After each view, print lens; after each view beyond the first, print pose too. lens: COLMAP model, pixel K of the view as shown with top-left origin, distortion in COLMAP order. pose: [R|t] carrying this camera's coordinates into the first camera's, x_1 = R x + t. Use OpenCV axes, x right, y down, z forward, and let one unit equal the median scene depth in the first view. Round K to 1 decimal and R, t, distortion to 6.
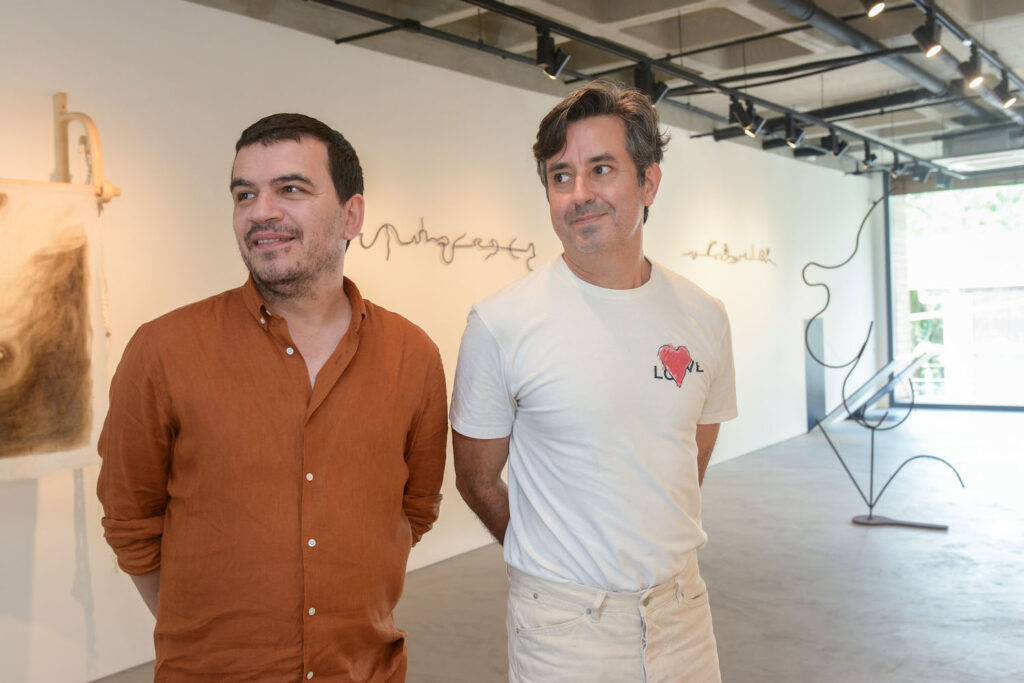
lens RADIAL K [[990.4, 0, 517.3], [0, 990.4, 337.2], [0, 0, 1]] dist [-0.002399, 0.000000]
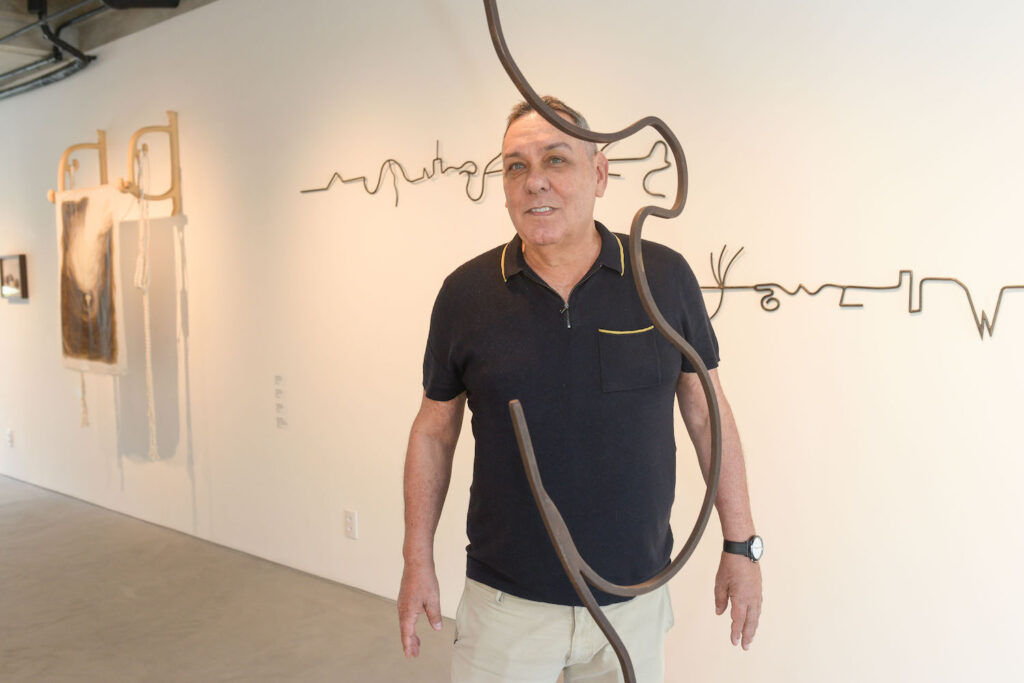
lens RADIAL K [[990.4, 0, 505.5], [0, 990.4, 346.1], [0, 0, 1]] dist [-0.002399, 0.000000]
pose [[-0.116466, 0.123026, -0.985546, 0.566211], [-0.000028, 0.992298, 0.123872, -0.057566], [0.993195, 0.014454, -0.115565, 1.047615]]
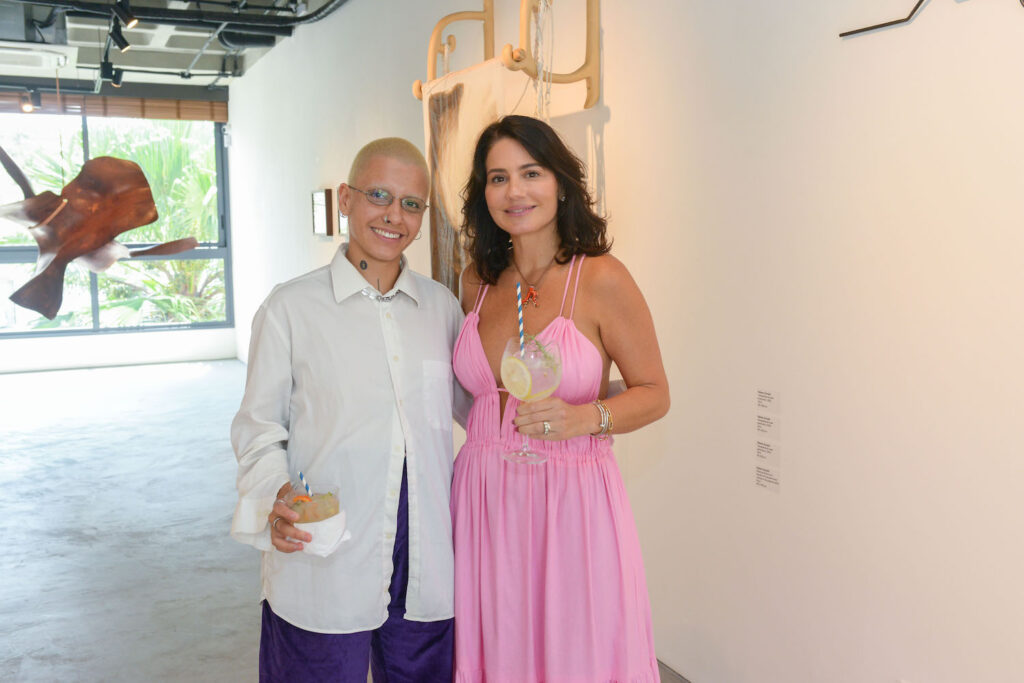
lens RADIAL K [[990.4, 0, 518.6], [0, 990.4, 336.8], [0, 0, 1]] dist [-0.002399, 0.000000]
pose [[-0.471449, 0.155144, -0.868139, 0.222526], [0.009998, 0.985281, 0.170649, -0.032753], [0.881836, 0.071773, -0.466061, 0.877443]]
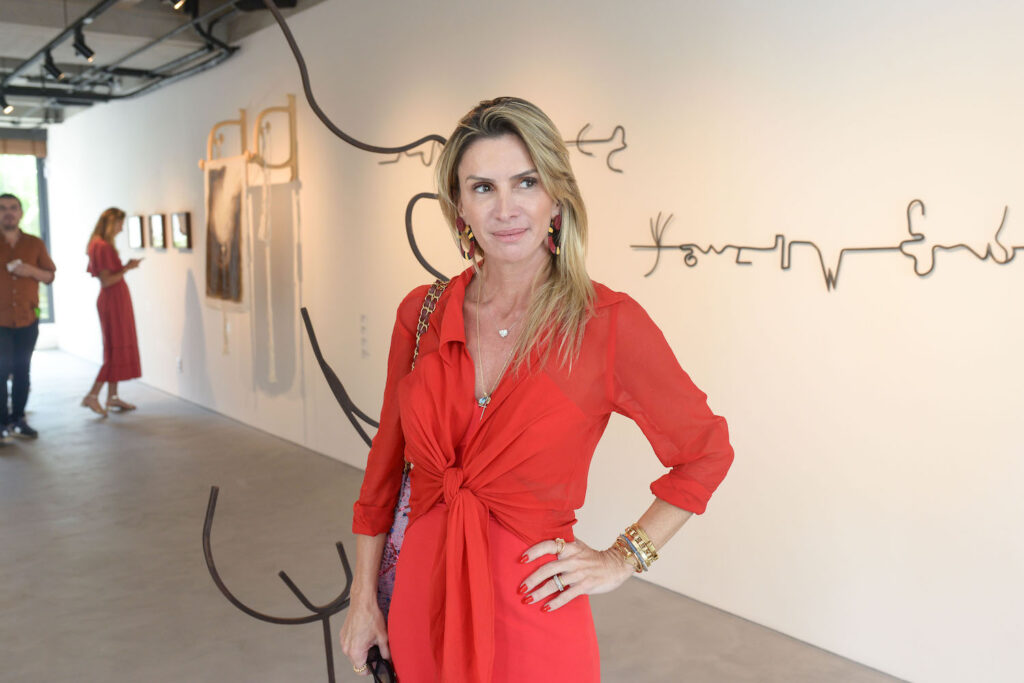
lens RADIAL K [[990.4, 0, 508.0], [0, 990.4, 342.0], [0, 0, 1]] dist [-0.002399, 0.000000]
pose [[-0.299191, 0.155245, -0.941480, 0.678885], [-0.000922, 0.986629, 0.162982, -0.067233], [0.954193, 0.049631, -0.295048, 1.197456]]
